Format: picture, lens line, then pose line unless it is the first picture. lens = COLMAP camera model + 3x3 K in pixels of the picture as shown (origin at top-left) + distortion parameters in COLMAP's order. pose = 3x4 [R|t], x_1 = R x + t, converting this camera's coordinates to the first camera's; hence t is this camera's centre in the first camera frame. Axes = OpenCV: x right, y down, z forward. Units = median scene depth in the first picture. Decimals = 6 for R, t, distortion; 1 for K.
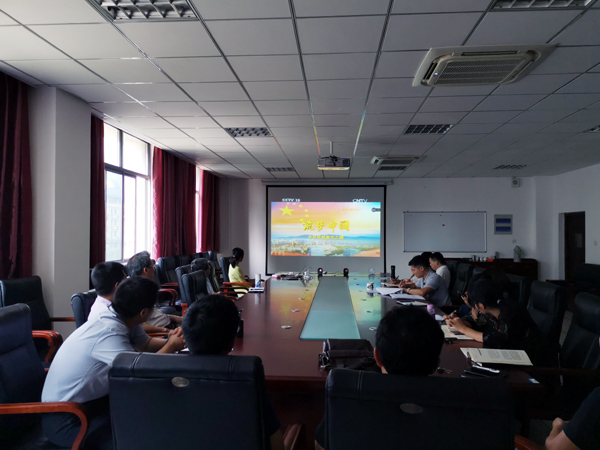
lens RADIAL K [[462.5, 0, 300.0], [0, 462.5, 225.0], [0, 0, 1]] dist [0.052747, -0.048082]
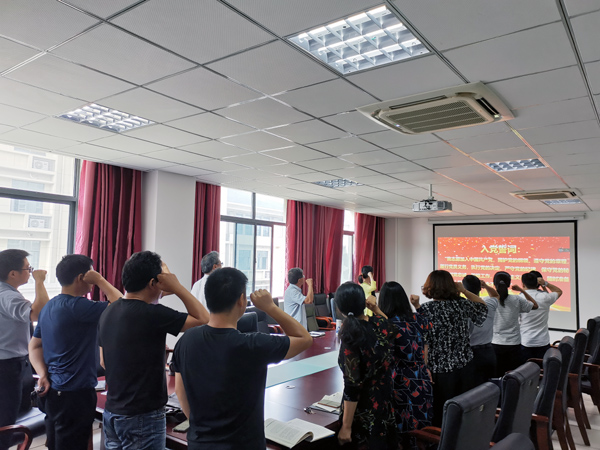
lens RADIAL K [[462.5, 0, 300.0], [0, 462.5, 225.0], [0, 0, 1]] dist [0.052747, -0.048082]
pose [[0.841720, -0.026468, -0.539265, 0.357778], [-0.009000, 0.997971, -0.063031, -0.033374], [0.539839, 0.057908, 0.839774, 0.058962]]
